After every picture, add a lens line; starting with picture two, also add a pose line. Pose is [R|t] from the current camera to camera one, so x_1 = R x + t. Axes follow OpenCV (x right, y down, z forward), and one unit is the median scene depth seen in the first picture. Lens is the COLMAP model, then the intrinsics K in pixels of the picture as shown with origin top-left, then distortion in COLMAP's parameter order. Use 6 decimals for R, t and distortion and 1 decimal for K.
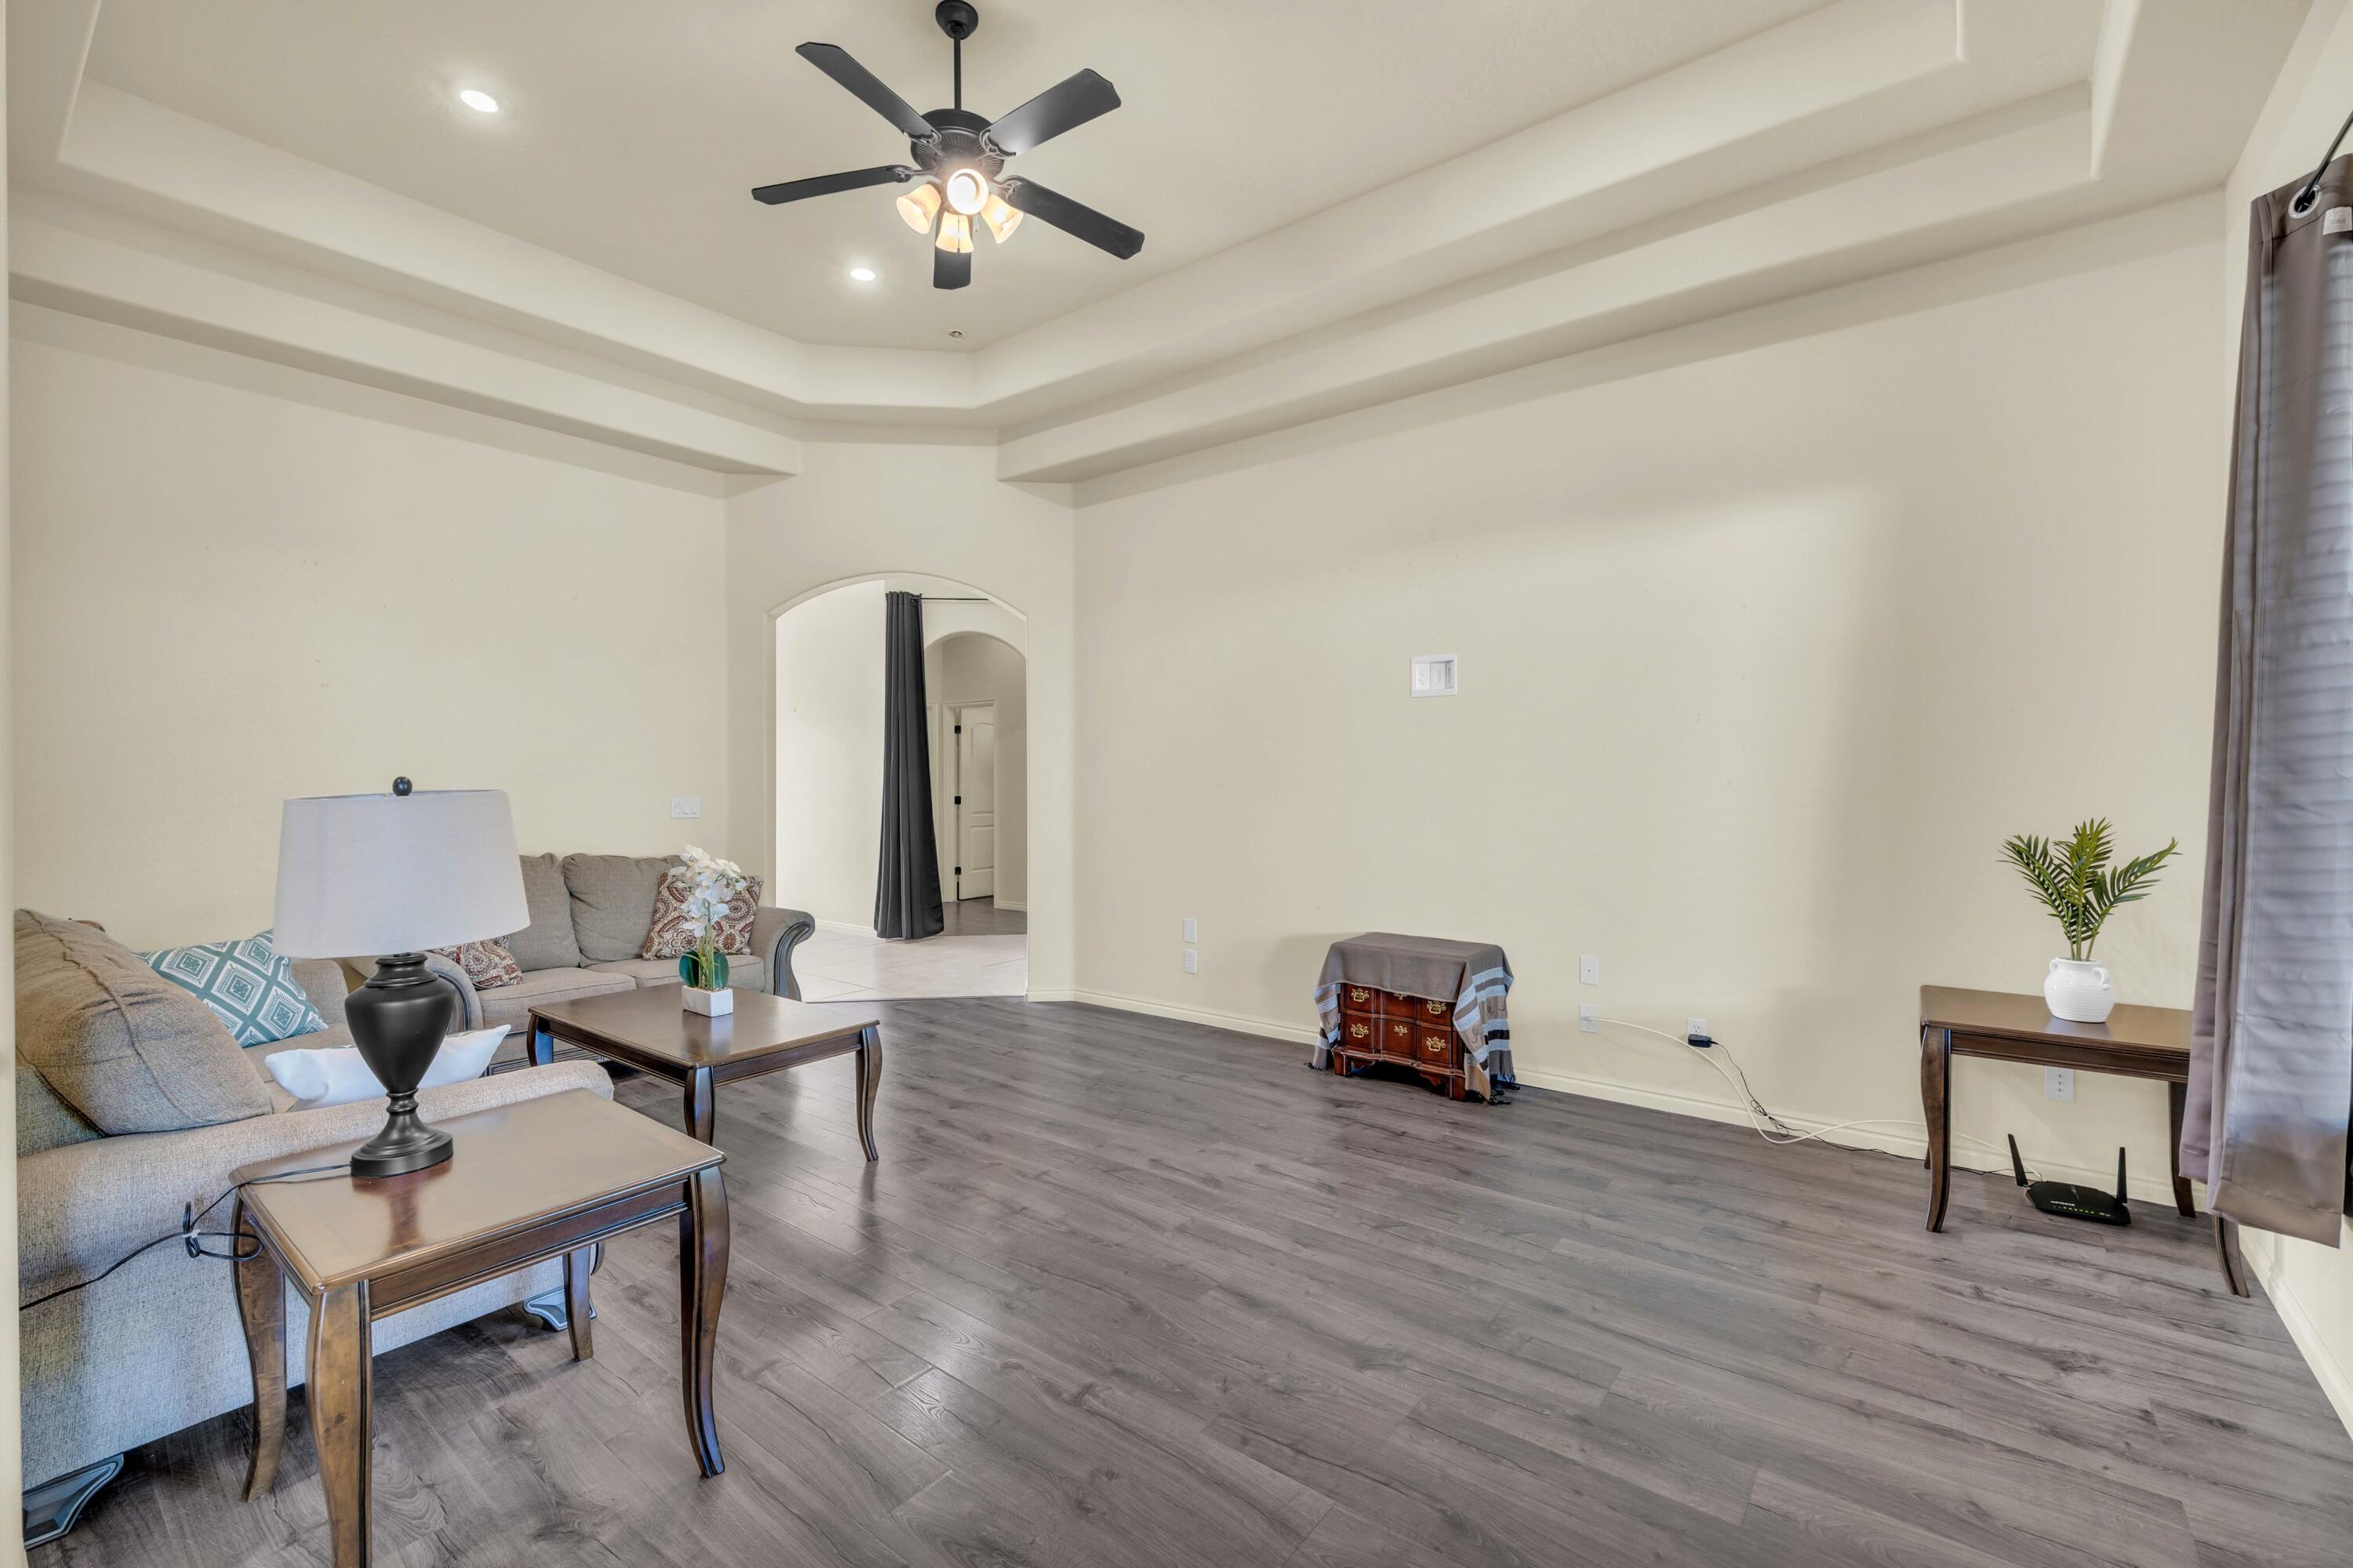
lens RADIAL K [[1011.1, 0, 1174.7], [0, 1011.1, 779.7], [0, 0, 1]] dist [-0.002885, -0.000314]
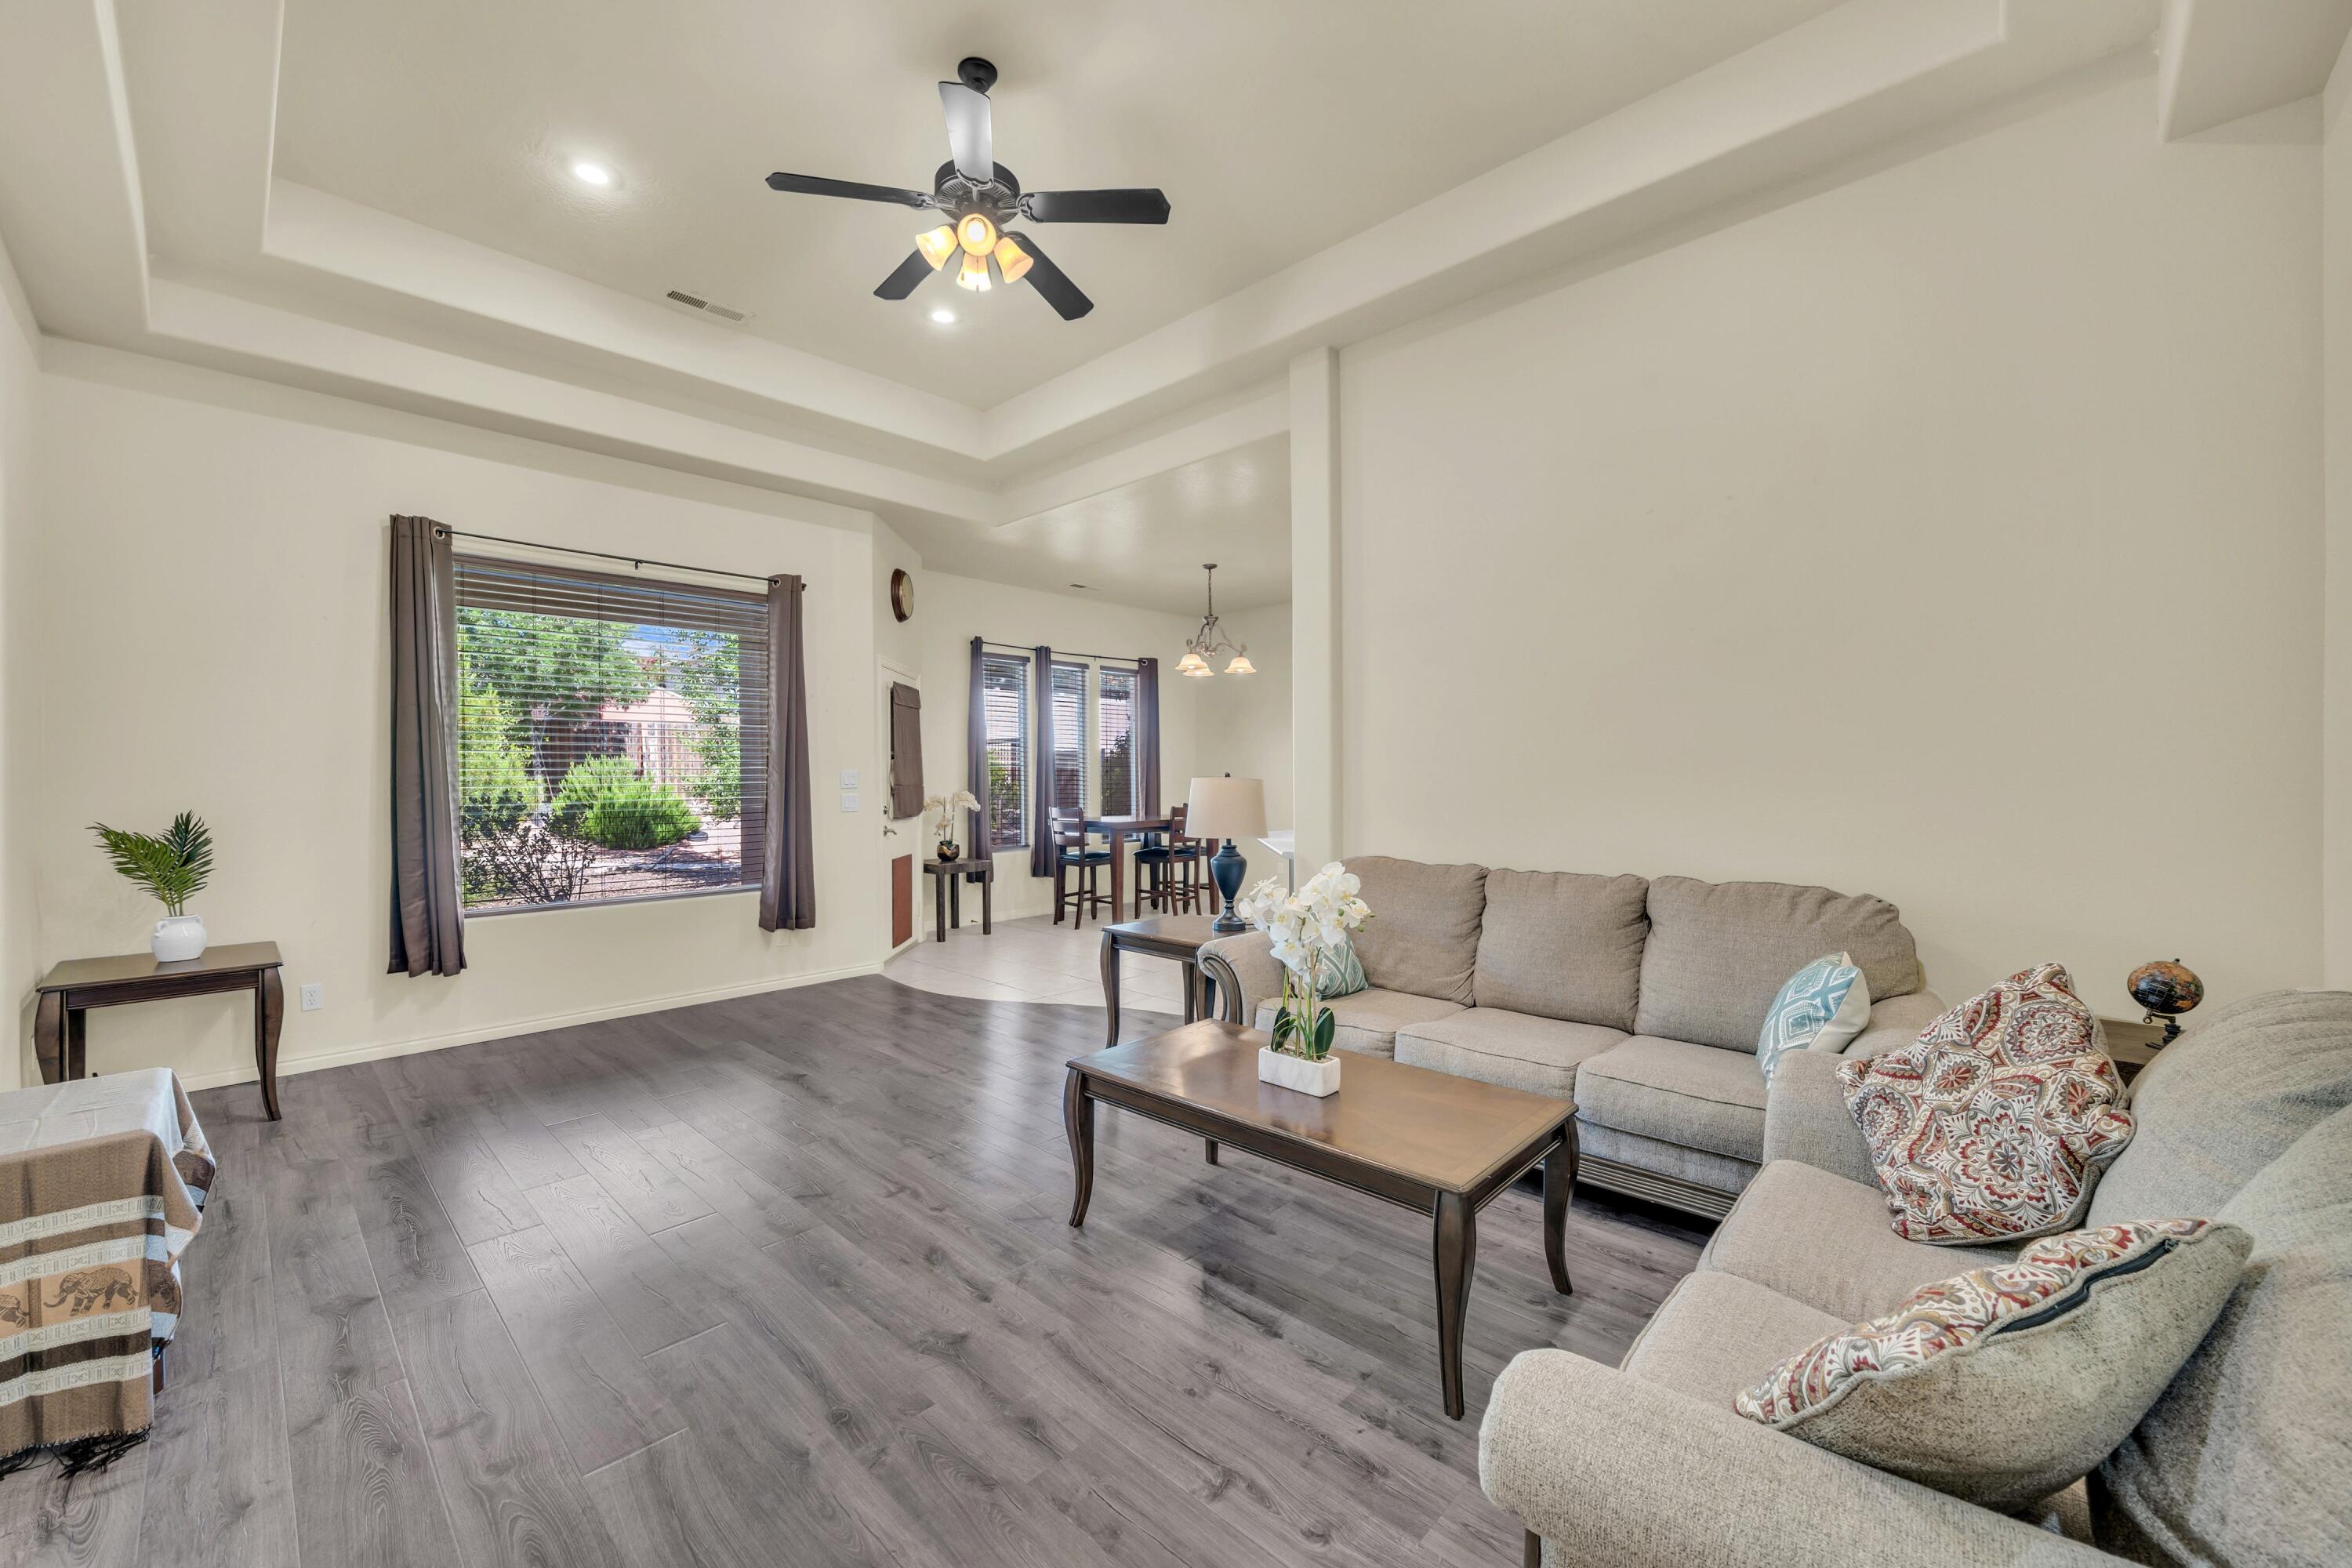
lens RADIAL K [[916.4, 0, 1174.9], [0, 916.4, 776.7], [0, 0, 1]] dist [-0.002461, -0.000345]
pose [[-0.995711, 0.009350, 0.092044, -0.730999], [0.010110, 0.999918, 0.007796, -0.012380], [-0.091964, 0.008693, -0.995724, 2.804738]]
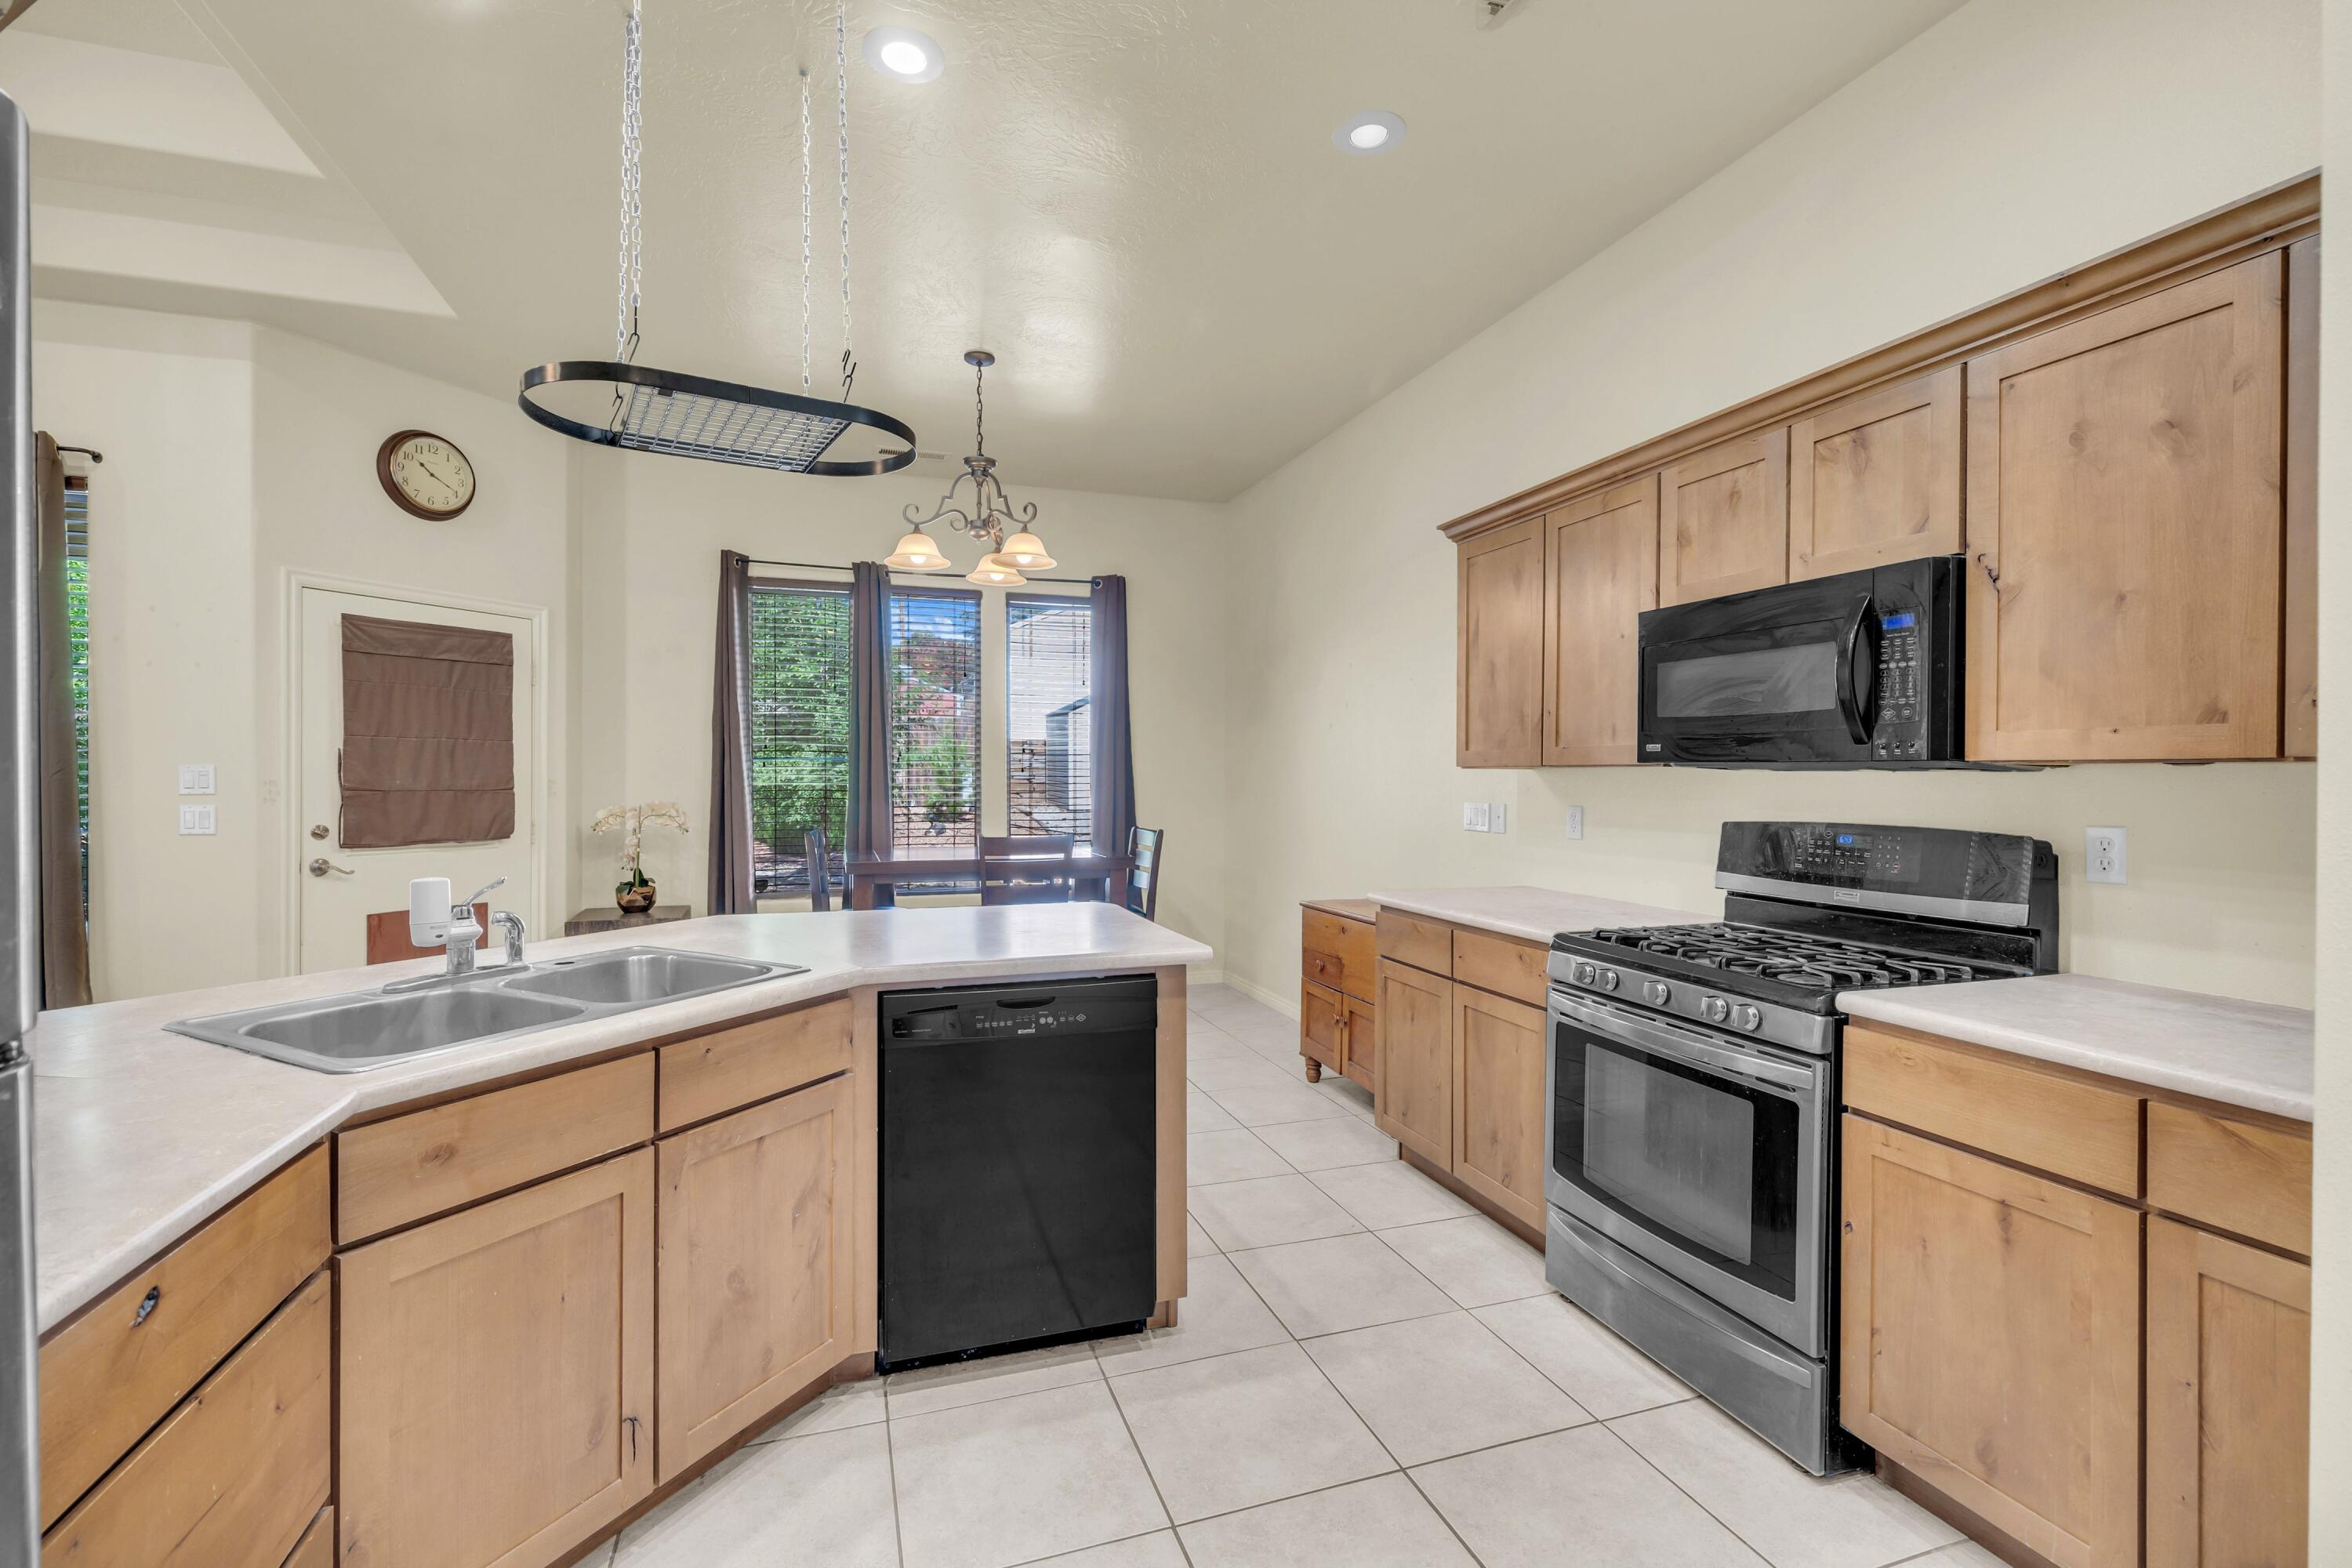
lens RADIAL K [[1010.7, 0, 1167.0], [0, 1010.7, 780.6], [0, 0, 1]] dist [-0.002885, -0.000314]
pose [[-0.834111, -0.000150, 0.551596, -1.887105], [0.005127, 0.999955, 0.008024, 0.002645], [-0.551572, 0.009521, -0.834073, 0.736557]]
